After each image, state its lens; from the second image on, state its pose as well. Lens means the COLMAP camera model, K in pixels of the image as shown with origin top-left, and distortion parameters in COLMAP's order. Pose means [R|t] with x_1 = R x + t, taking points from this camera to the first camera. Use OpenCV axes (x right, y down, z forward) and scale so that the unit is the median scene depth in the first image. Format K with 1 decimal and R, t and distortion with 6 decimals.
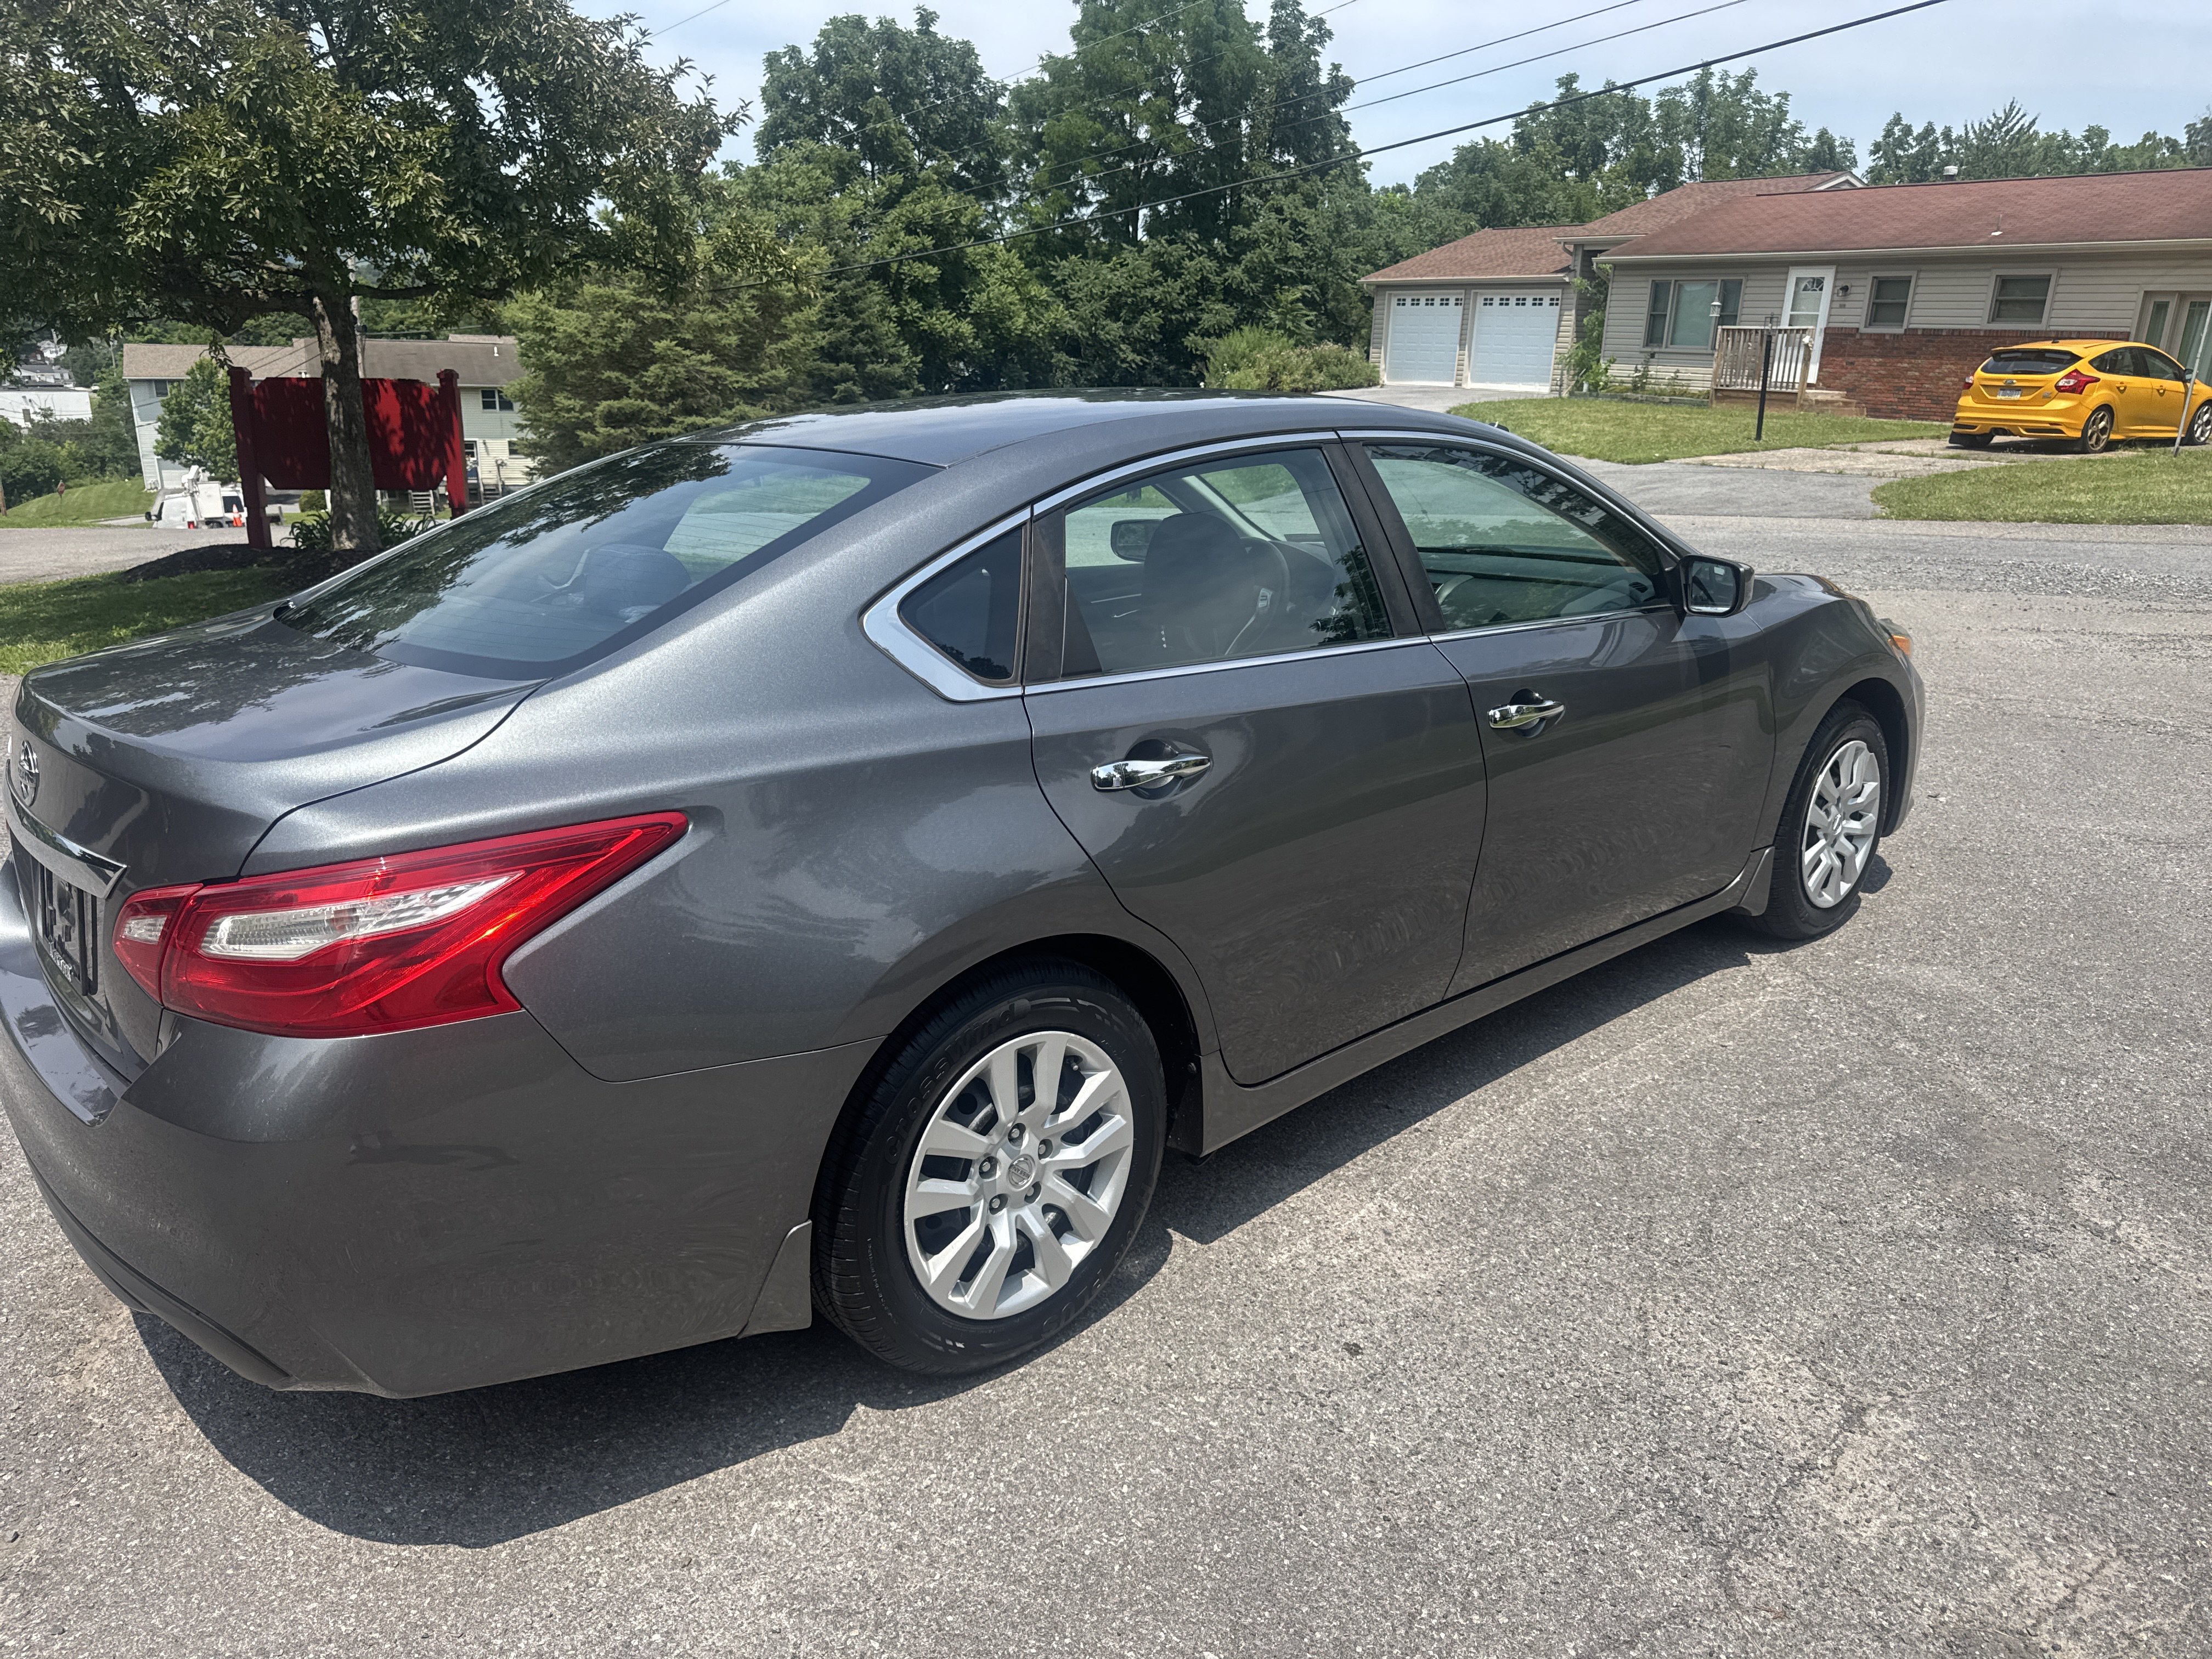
lens RADIAL K [[1589.5, 0, 1087.5], [0, 1589.5, 826.1], [0, 0, 1]] dist [0.032077, -0.028006]
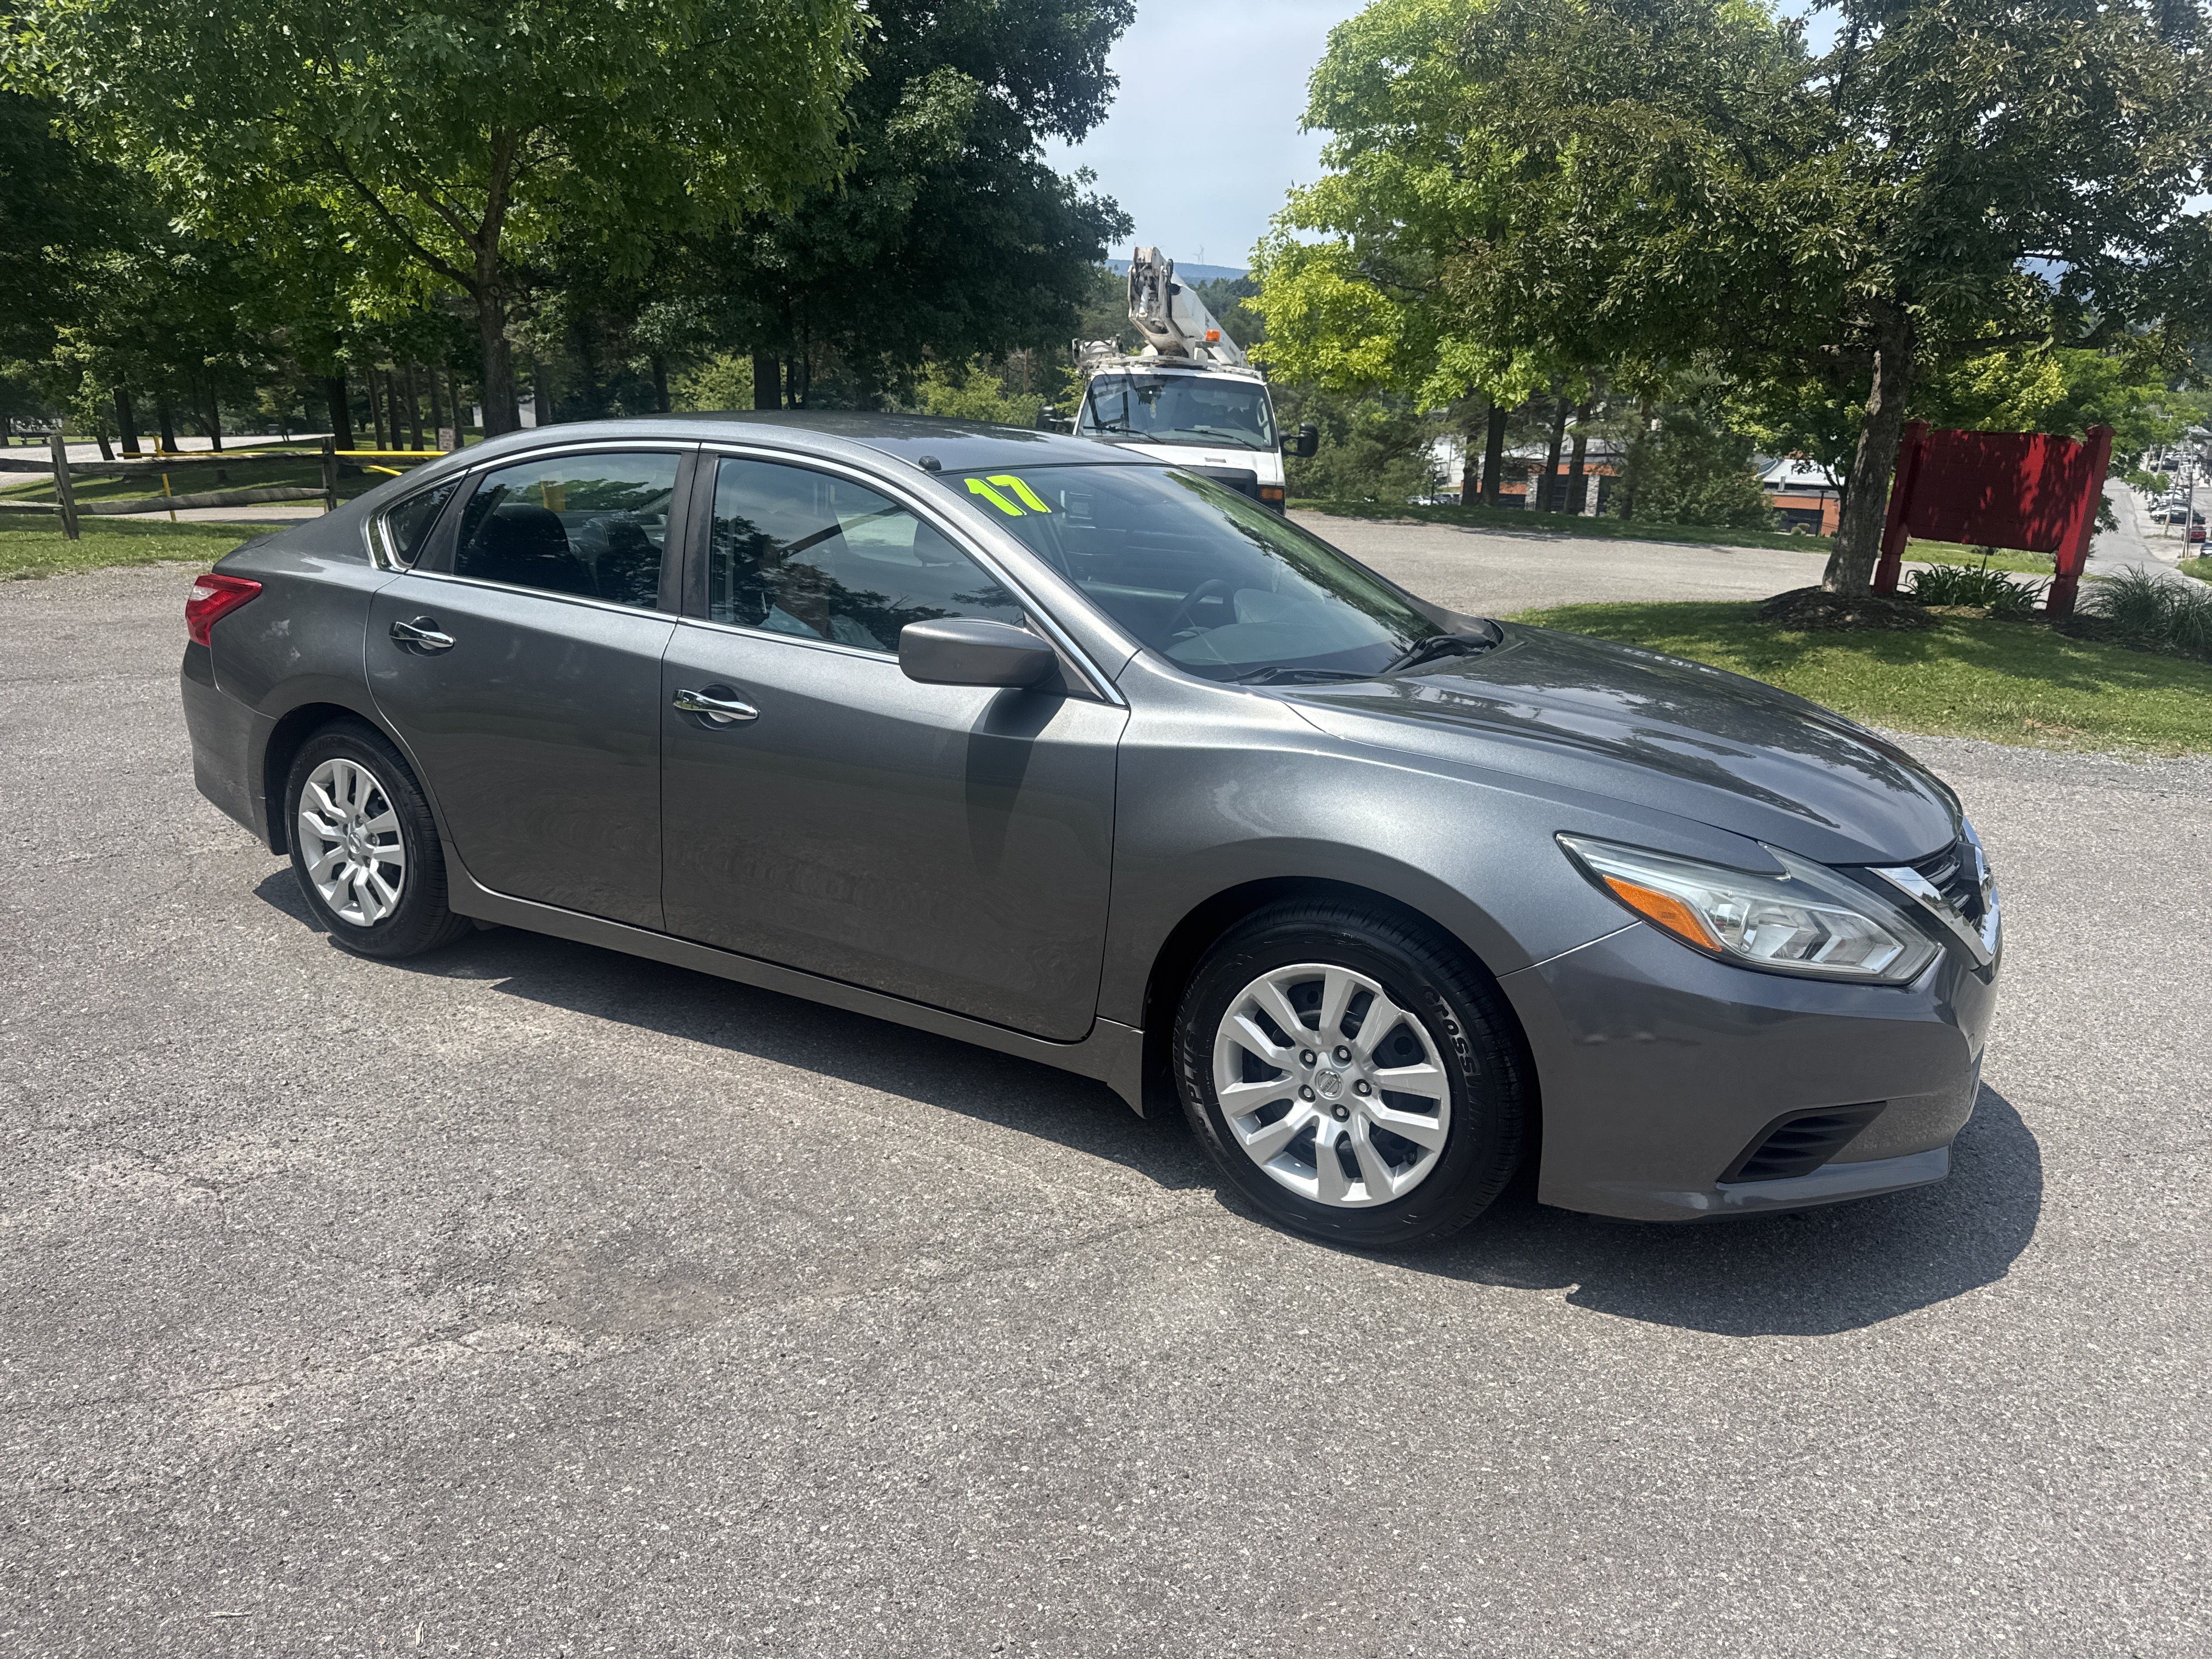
lens RADIAL K [[1589.5, 0, 1123.9], [0, 1589.5, 847.6], [0, 0, 1]] dist [0.032077, -0.028006]
pose [[0.265538, 0.262279, -0.927739, 0.188689], [-0.284669, 0.940710, 0.184468, -0.035088], [0.921115, 0.215115, 0.324457, 0.125164]]
